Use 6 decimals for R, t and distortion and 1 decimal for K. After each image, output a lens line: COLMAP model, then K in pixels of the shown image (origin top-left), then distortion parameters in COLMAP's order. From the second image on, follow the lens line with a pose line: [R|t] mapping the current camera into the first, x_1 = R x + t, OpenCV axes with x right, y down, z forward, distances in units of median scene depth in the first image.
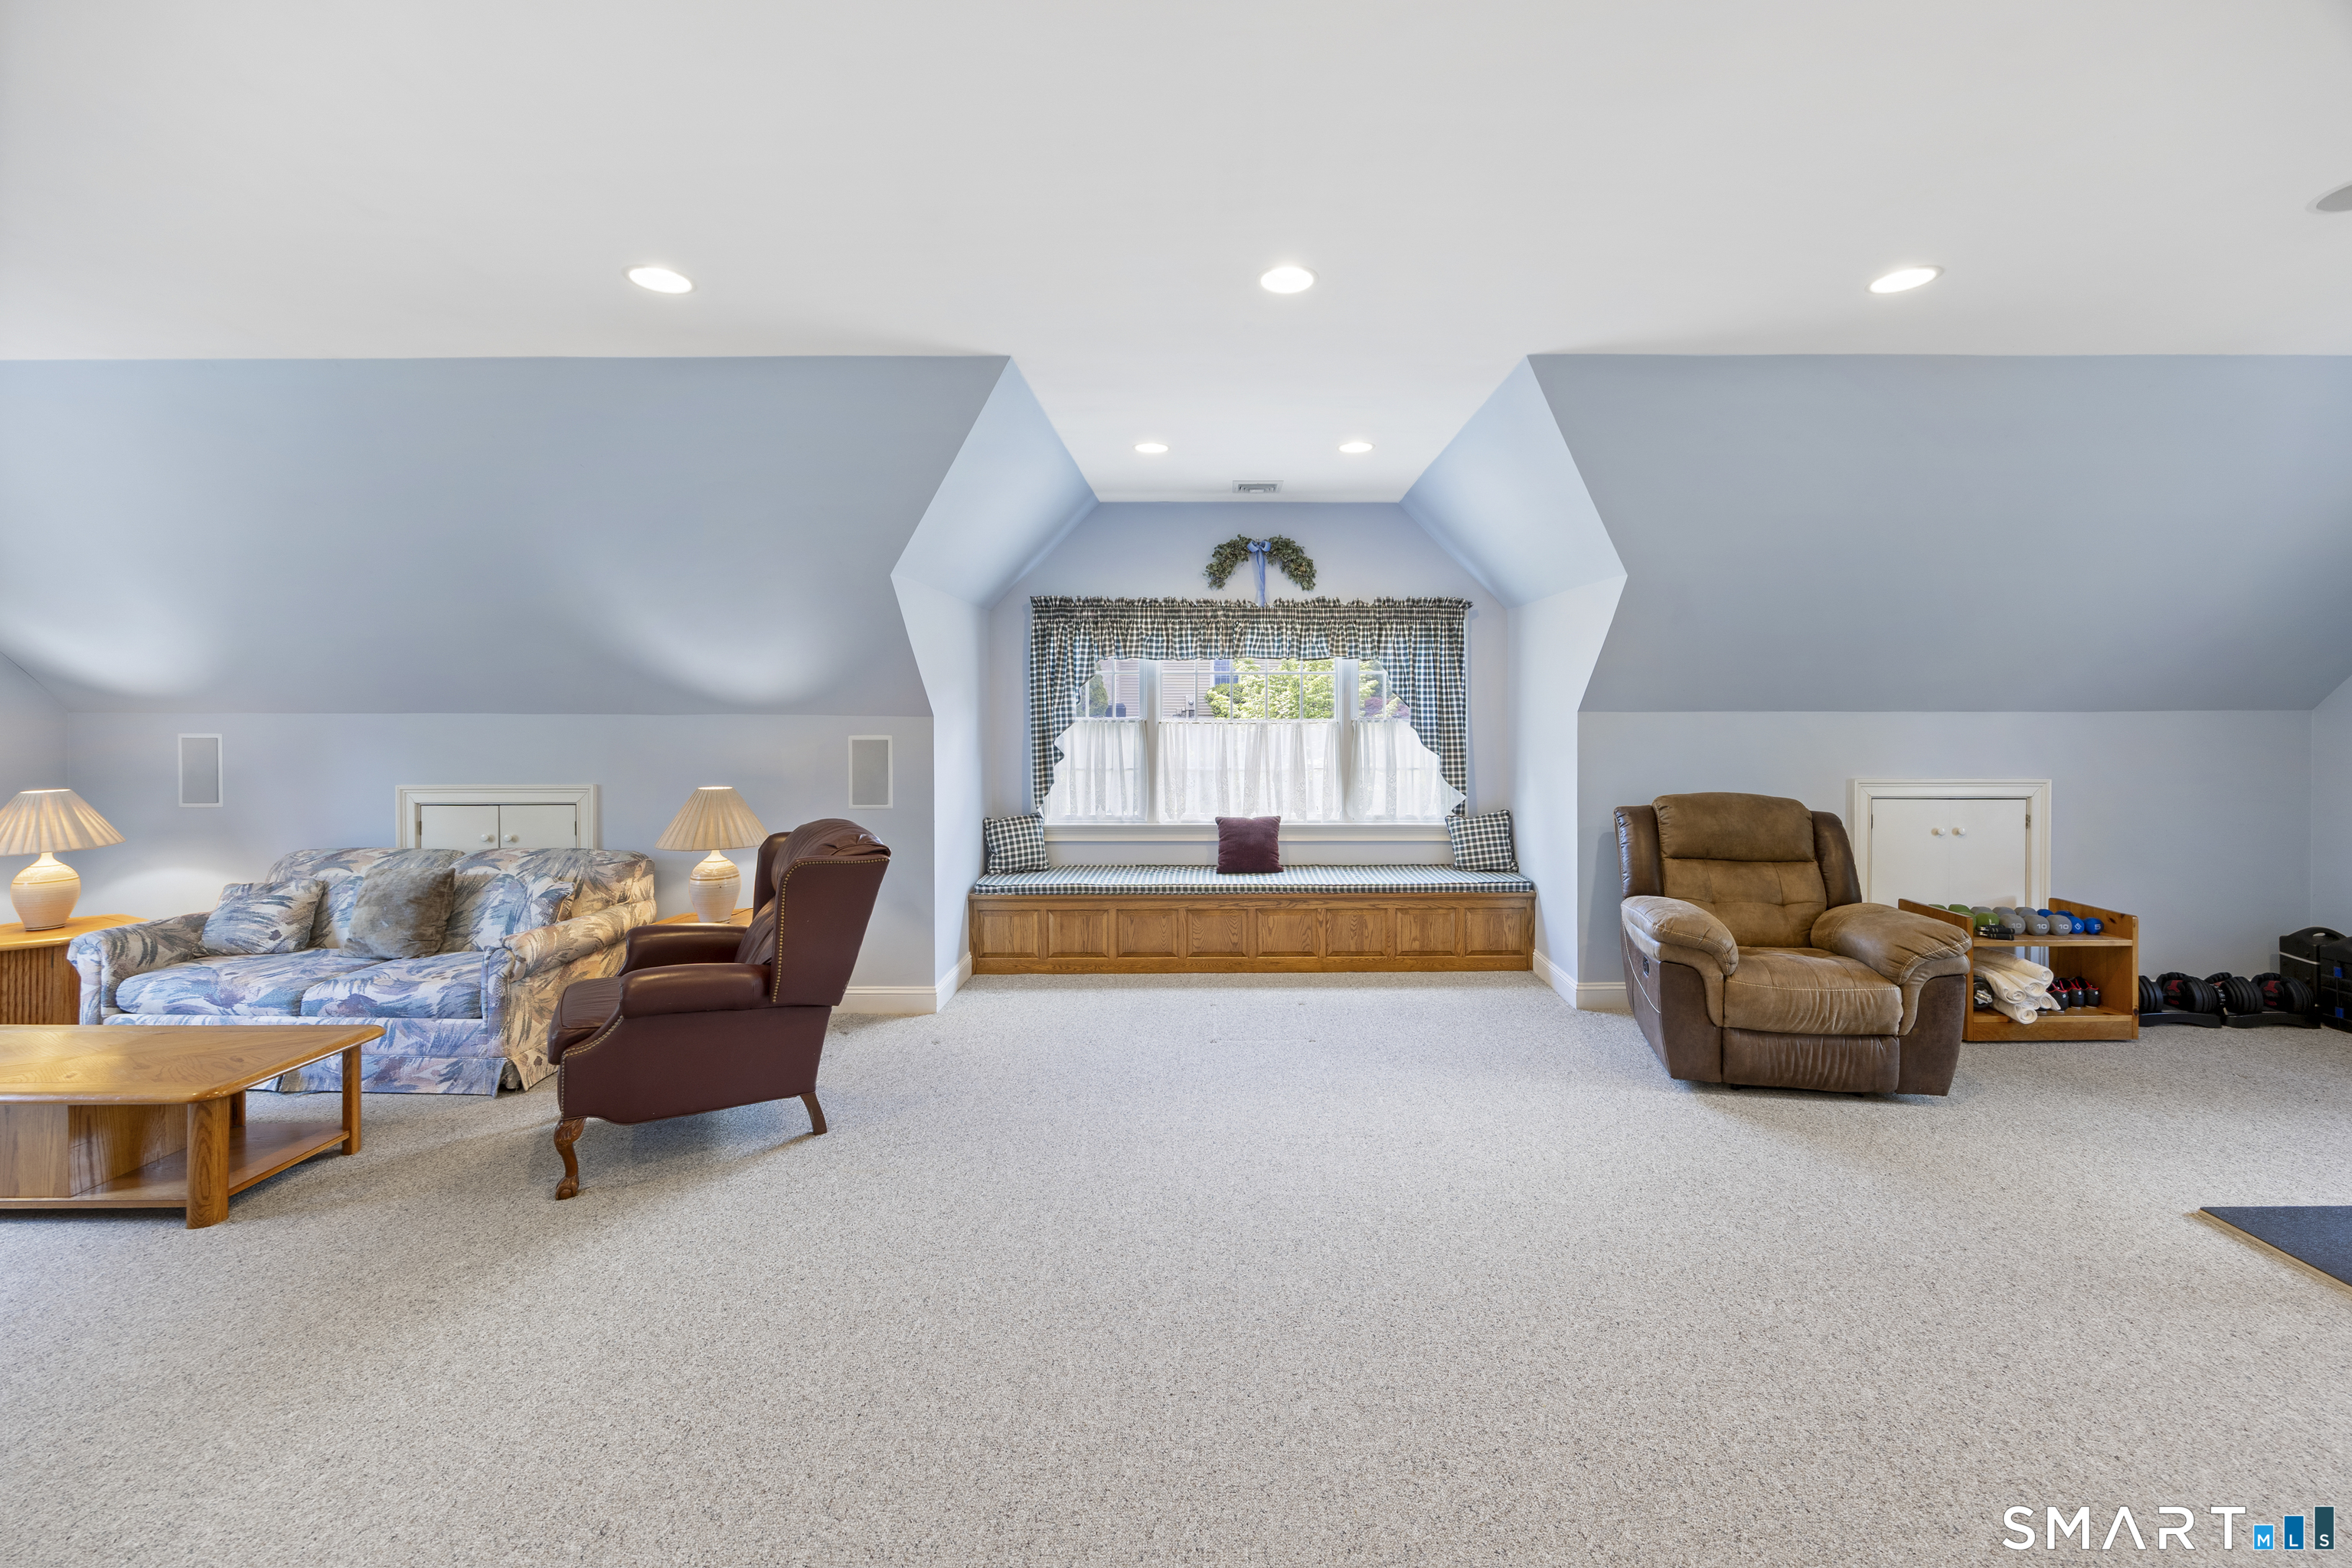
lens RADIAL K [[950.6, 0, 1228.9], [0, 950.6, 707.8], [0, 0, 1]] dist [-0.000342, 0.000106]
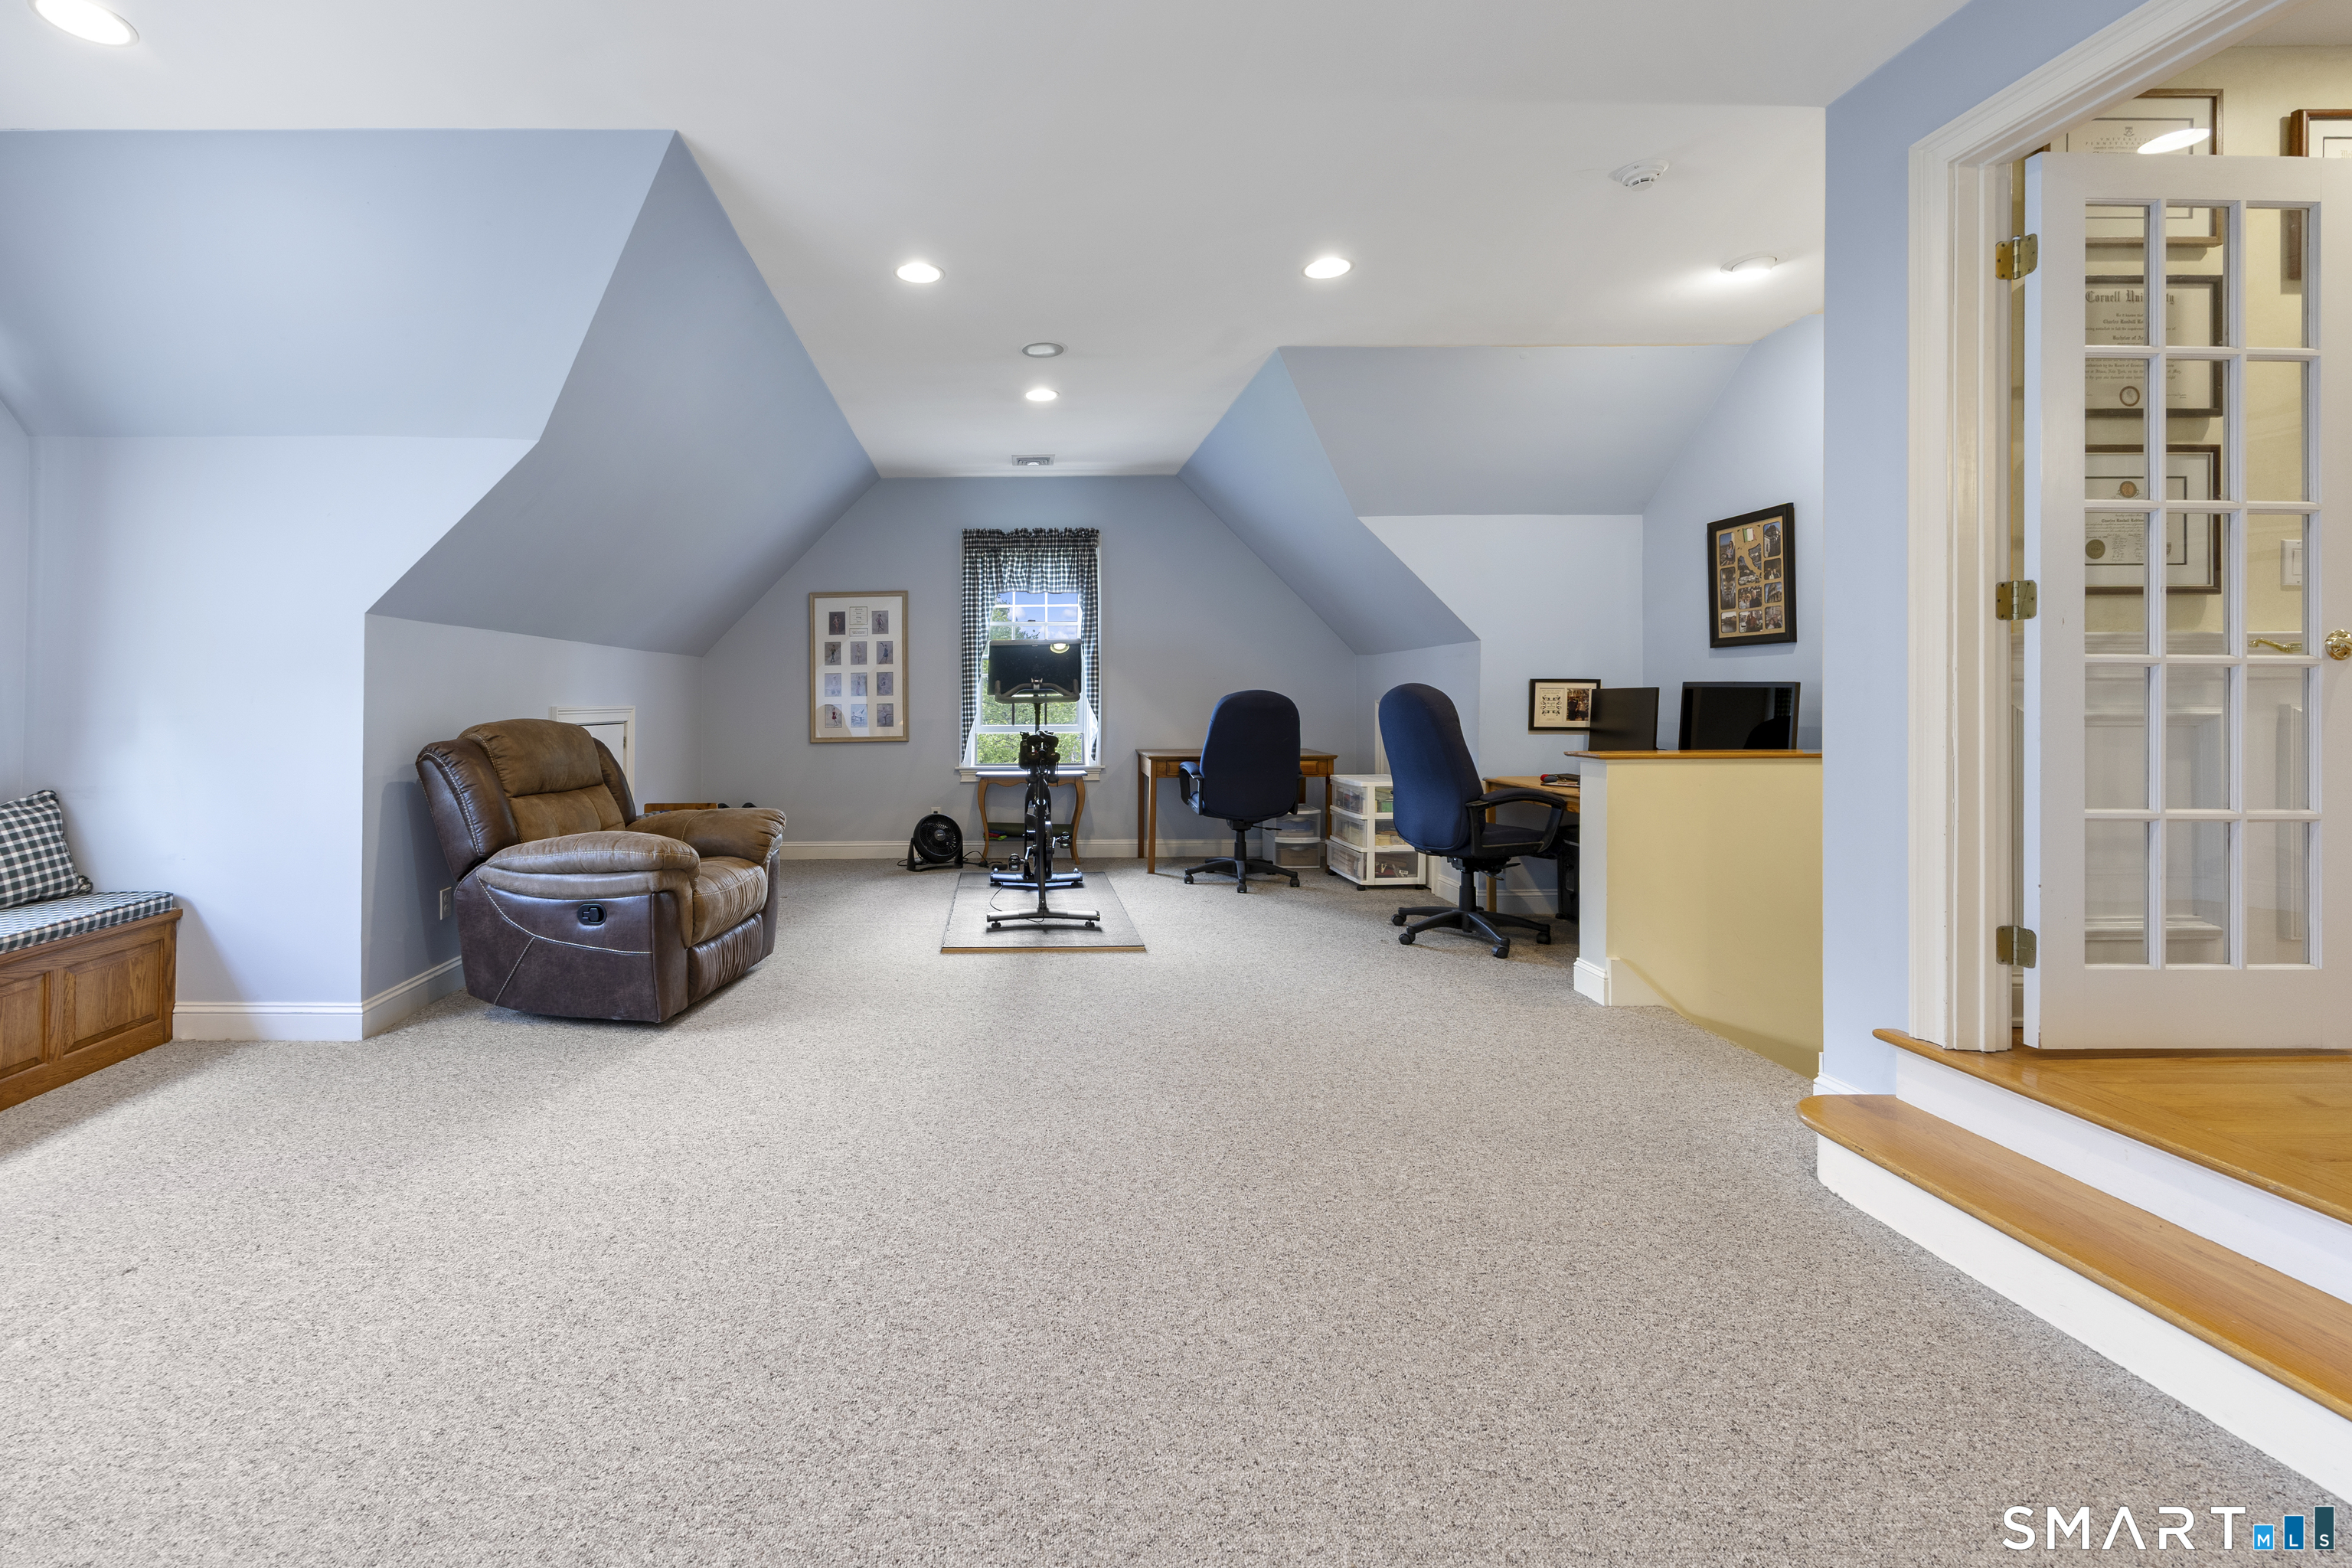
lens RADIAL K [[969.3, 0, 1012.4], [0, 969.3, 696.7], [0, 0, 1]] dist [0.000392, 0.000138]
pose [[0.007316, 0.003609, 0.999967, -0.553237], [0.007634, 0.999964, -0.003665, 0.115050], [-0.999944, 0.007661, 0.007288, 0.834330]]
